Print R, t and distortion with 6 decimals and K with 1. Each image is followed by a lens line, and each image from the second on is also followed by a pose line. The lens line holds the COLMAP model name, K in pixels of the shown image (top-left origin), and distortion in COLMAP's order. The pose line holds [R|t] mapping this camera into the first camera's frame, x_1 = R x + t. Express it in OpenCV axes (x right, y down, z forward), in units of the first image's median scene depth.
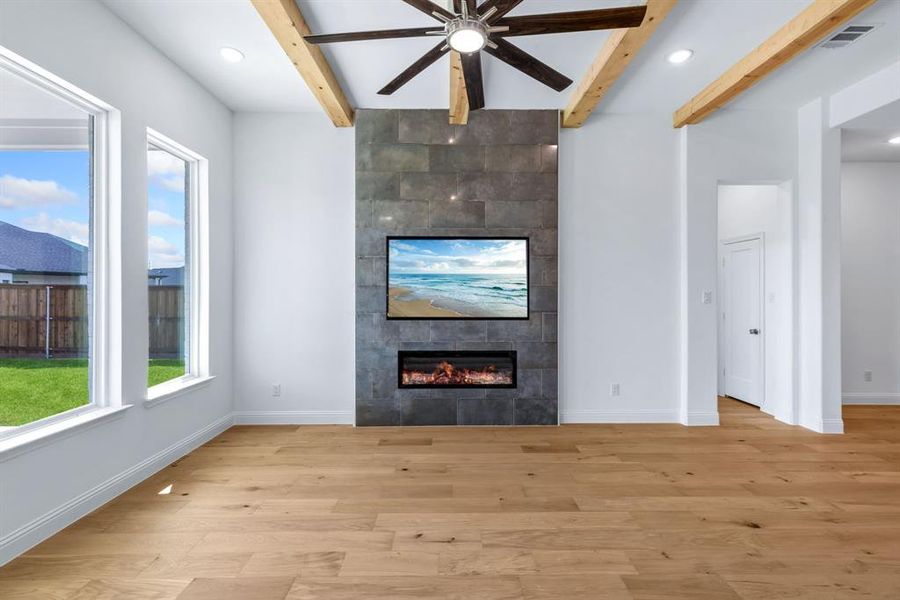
lens RADIAL K [[403.2, 0, 453.2], [0, 403.2, 294.7], [0, 0, 1]] dist [0.003706, 0.001169]
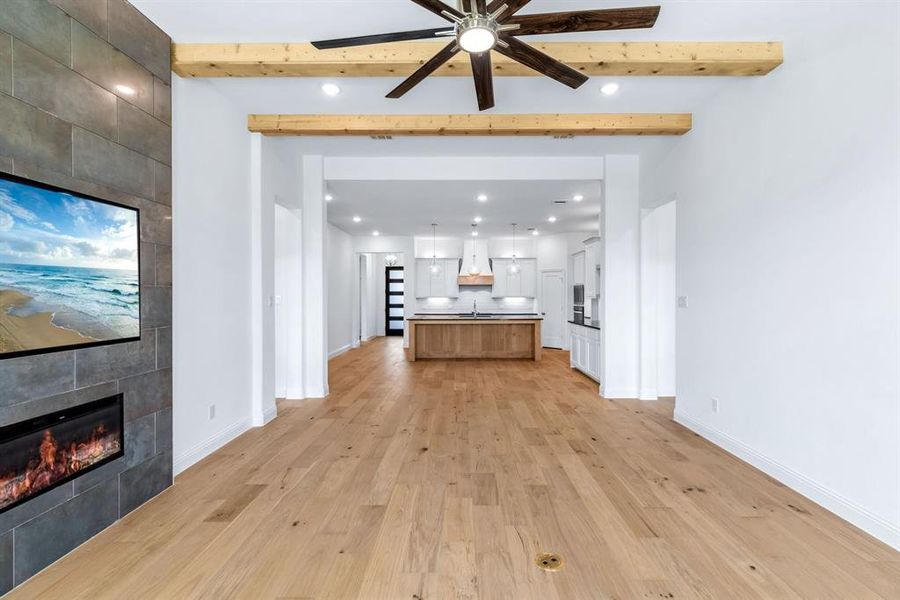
lens RADIAL K [[403.2, 0, 461.2], [0, 403.2, 297.3], [0, 0, 1]] dist [0.003706, 0.001169]
pose [[0.014294, -0.005762, 0.999881, -0.446355], [0.007250, 0.999958, 0.005659, -0.005317], [-0.999872, 0.007168, 0.014335, 0.483707]]
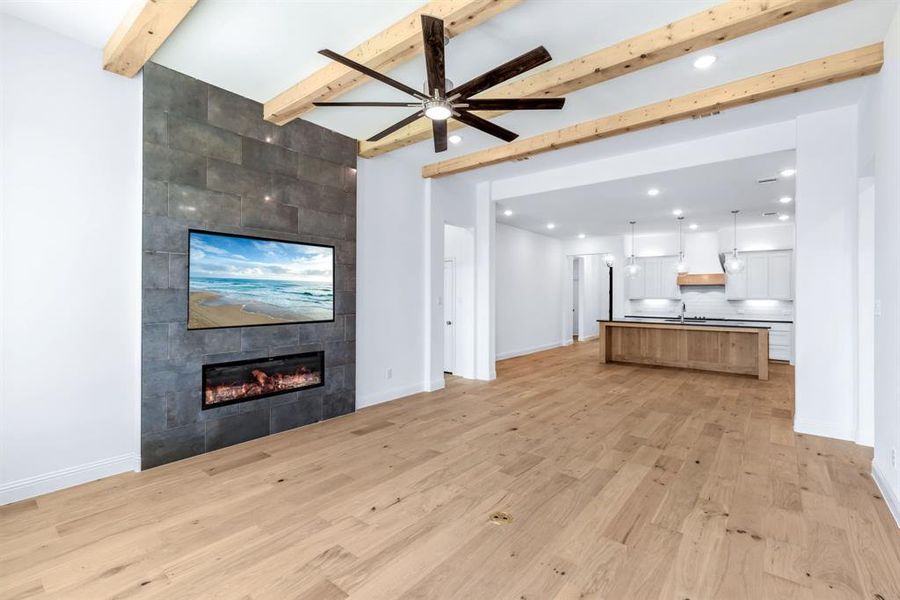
lens RADIAL K [[403.2, 0, 452.3], [0, 403.2, 295.4], [0, 0, 1]] dist [0.003706, 0.001169]
pose [[0.636684, 0.001890, 0.771123, -0.459640], [0.001202, 0.999993, -0.003443, -0.005571], [-0.771124, 0.003118, 0.636677, 0.048349]]
